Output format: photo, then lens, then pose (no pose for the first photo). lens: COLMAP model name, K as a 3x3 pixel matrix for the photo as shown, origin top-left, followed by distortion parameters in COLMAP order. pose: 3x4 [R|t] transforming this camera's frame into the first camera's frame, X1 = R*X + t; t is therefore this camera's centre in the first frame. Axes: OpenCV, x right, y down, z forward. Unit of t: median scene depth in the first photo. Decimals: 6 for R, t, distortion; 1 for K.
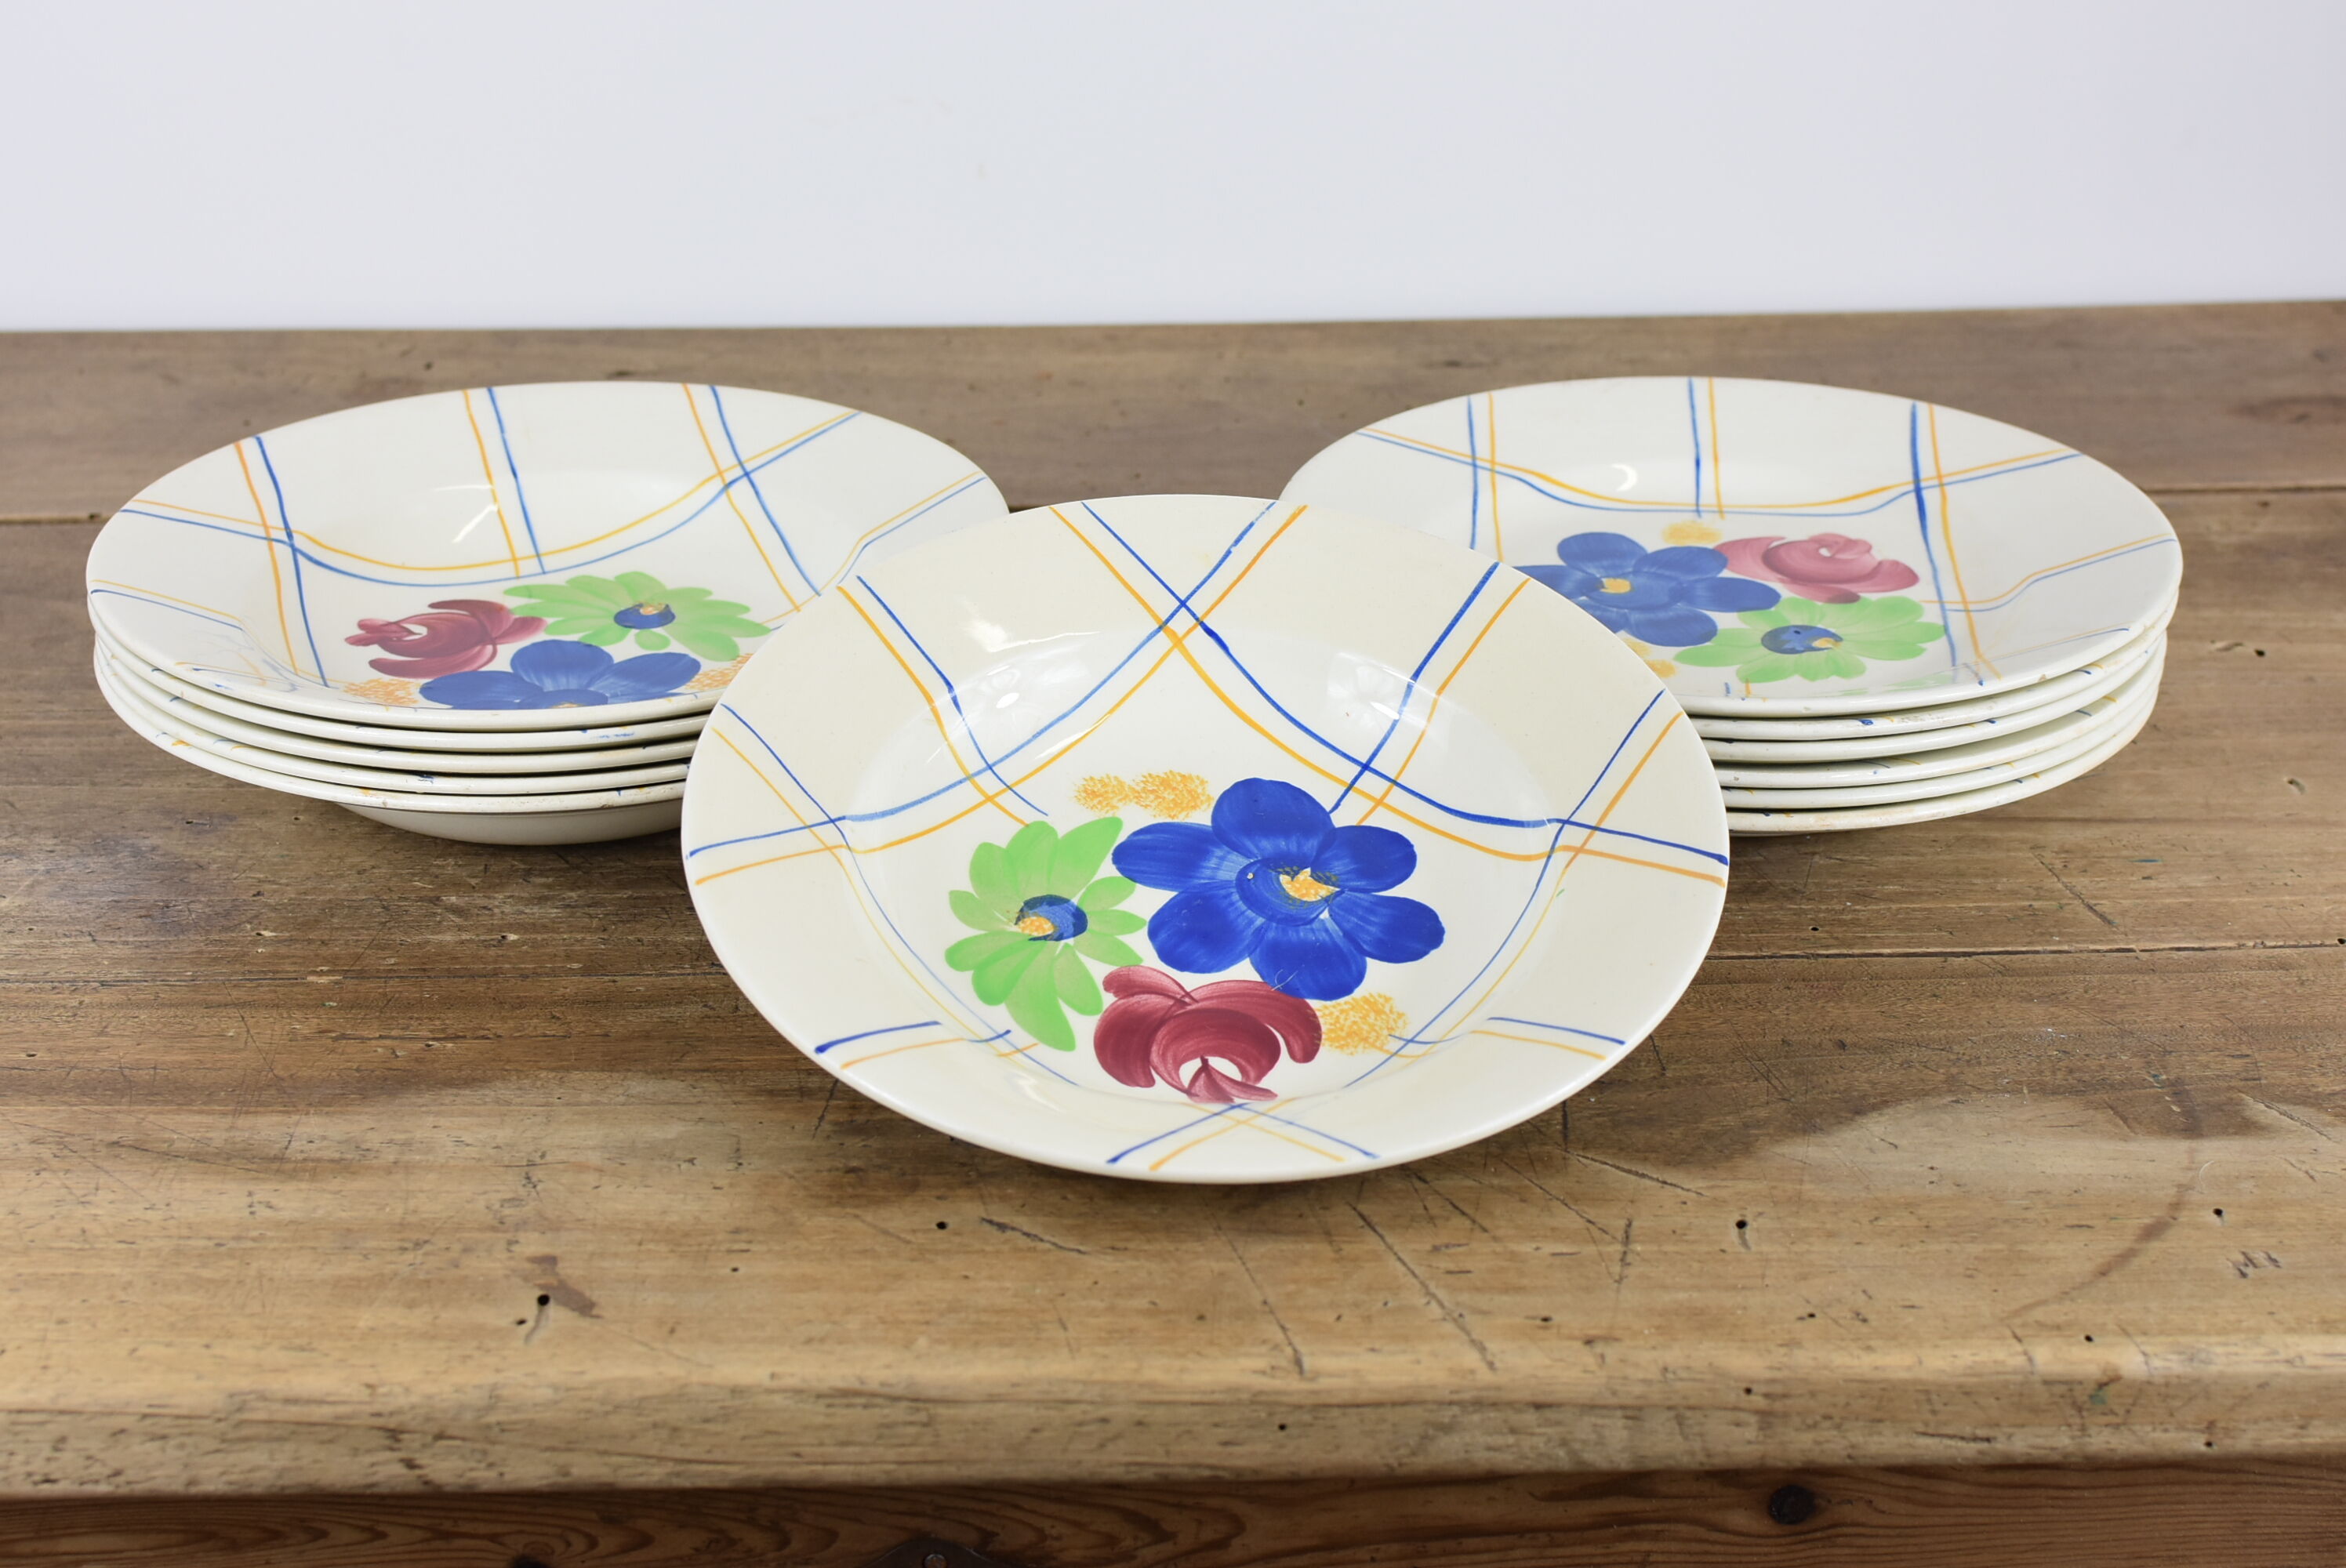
lens RADIAL K [[3590.8, 0, 1173.0], [0, 3590.8, 784.0], [0, 0, 1]] dist [-0.008441, 0.054873]
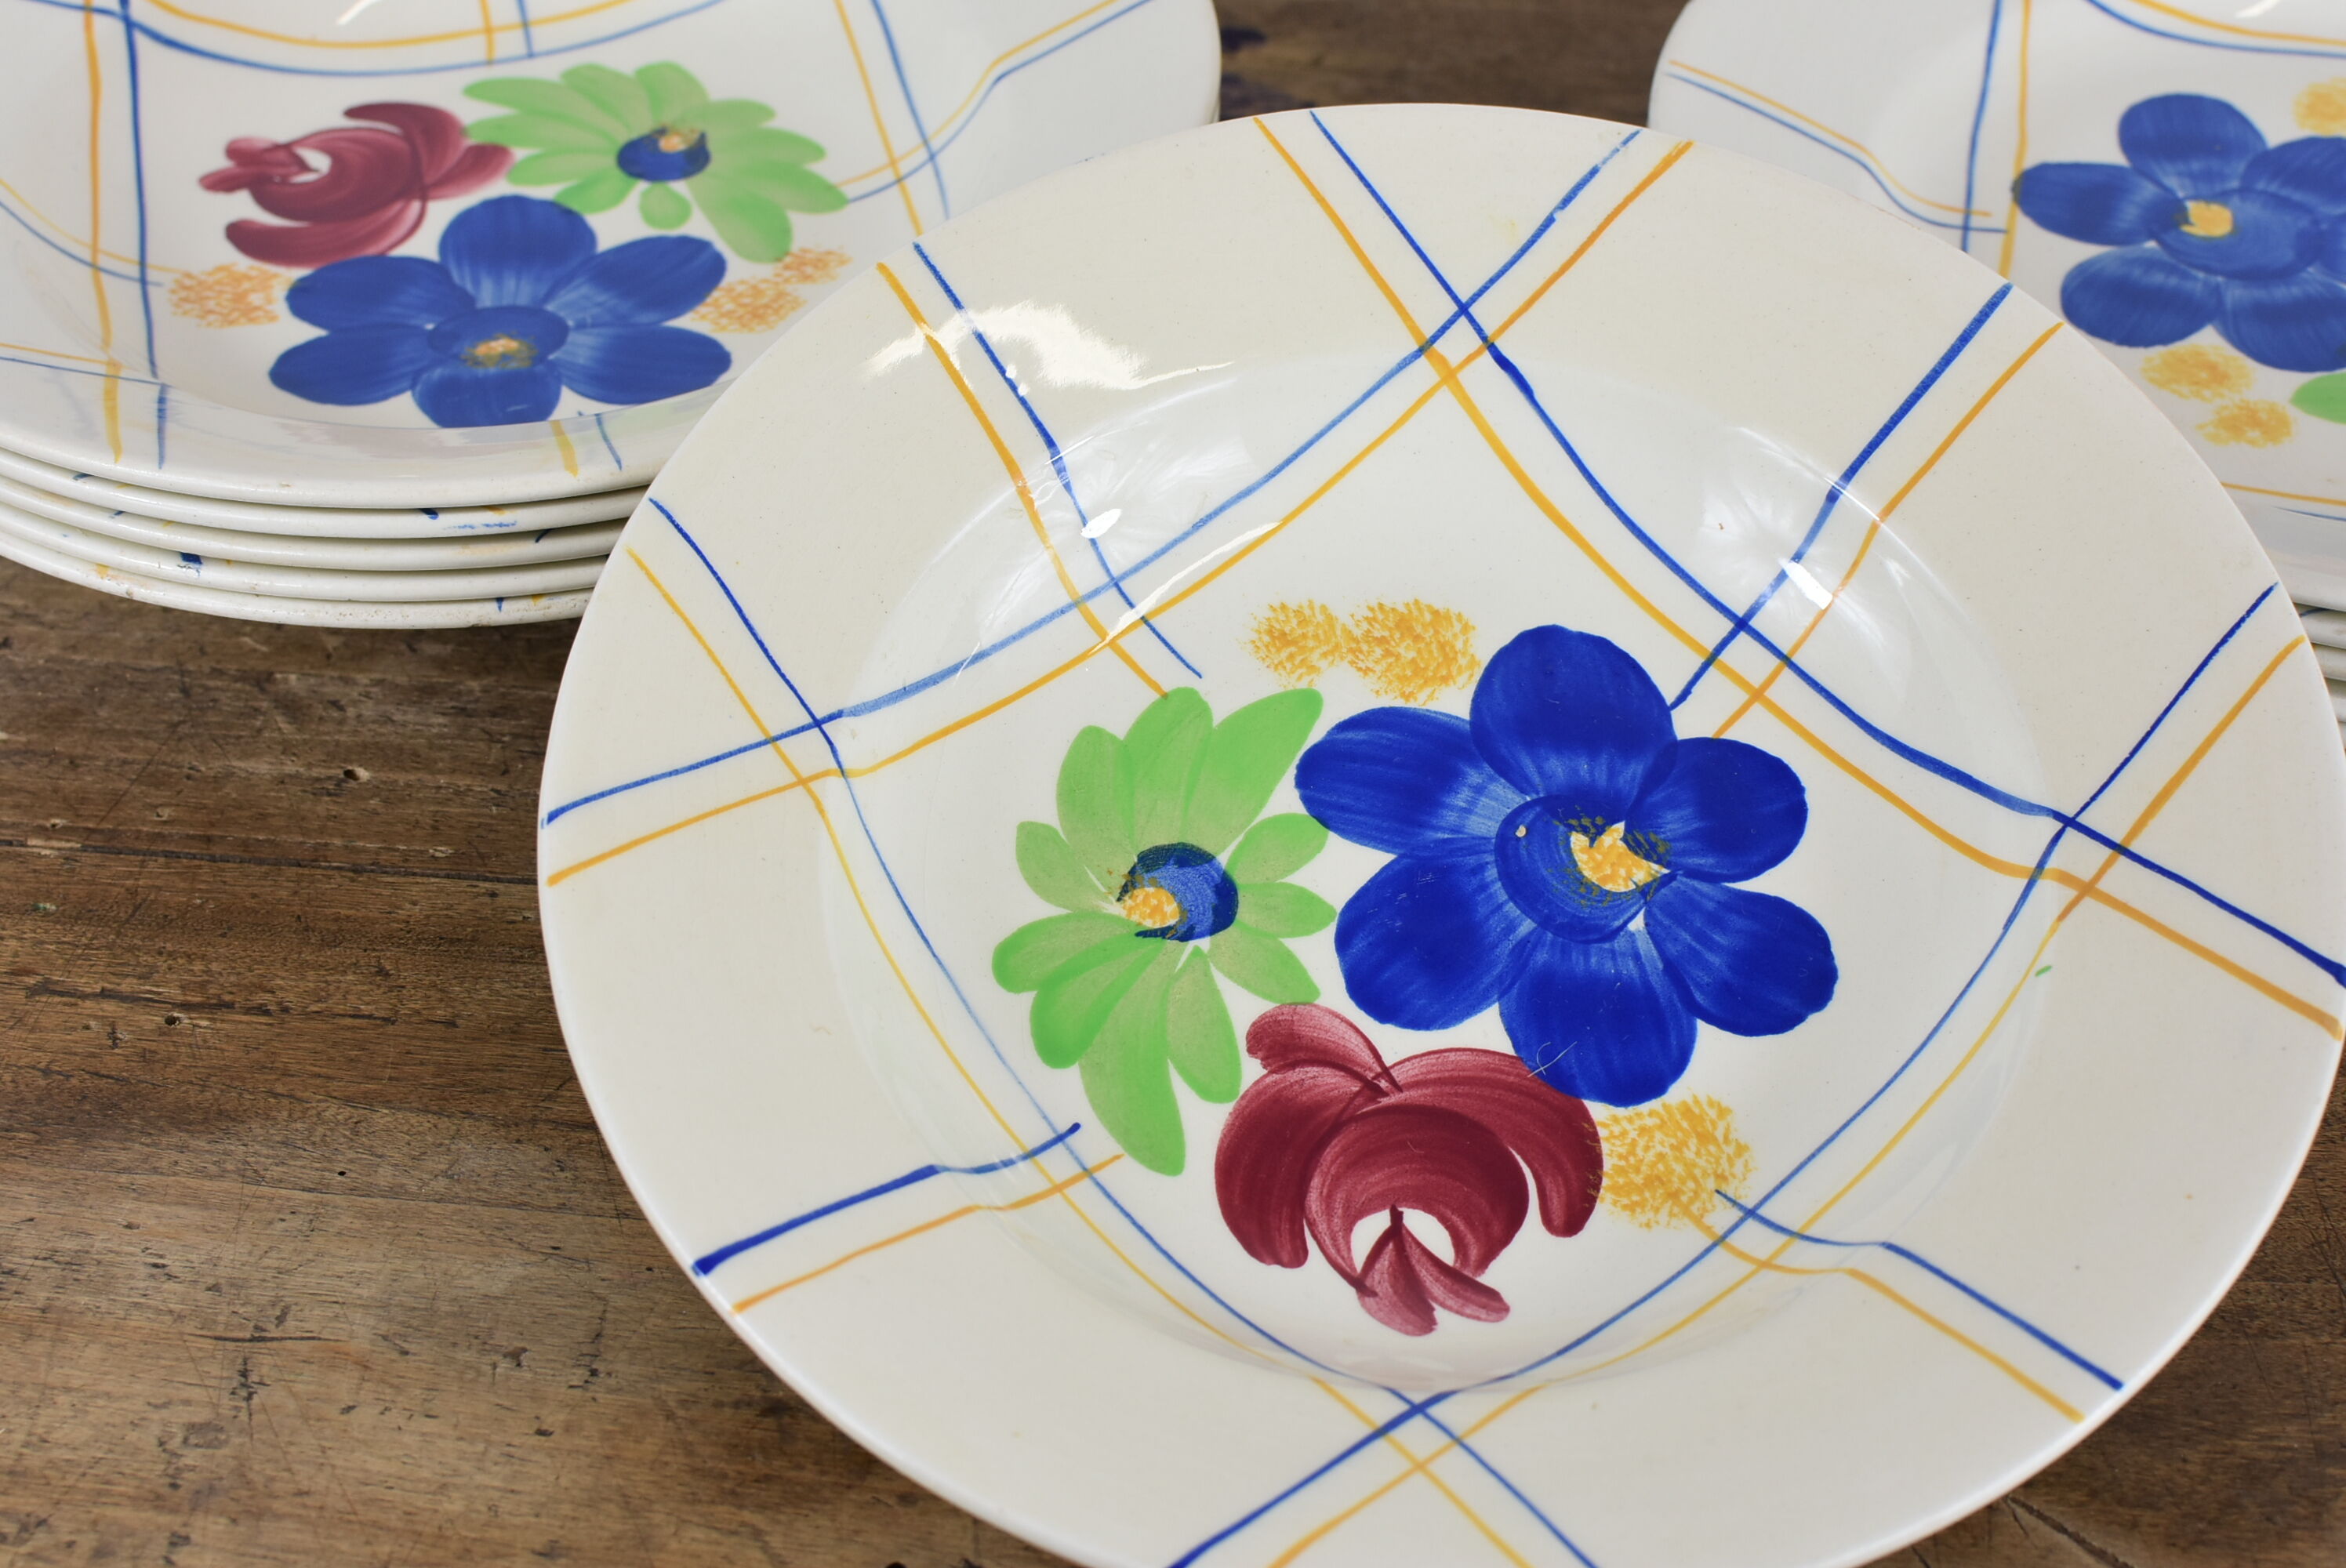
lens RADIAL K [[3590.8, 0, 1173.0], [0, 3590.8, 784.0], [0, 0, 1]] dist [-0.008441, 0.054873]
pose [[0.989440, 0.090509, -0.113211, 0.031381], [-0.054320, 0.955693, 0.289309, -0.153111], [0.134380, -0.280104, 0.950518, 0.431036]]
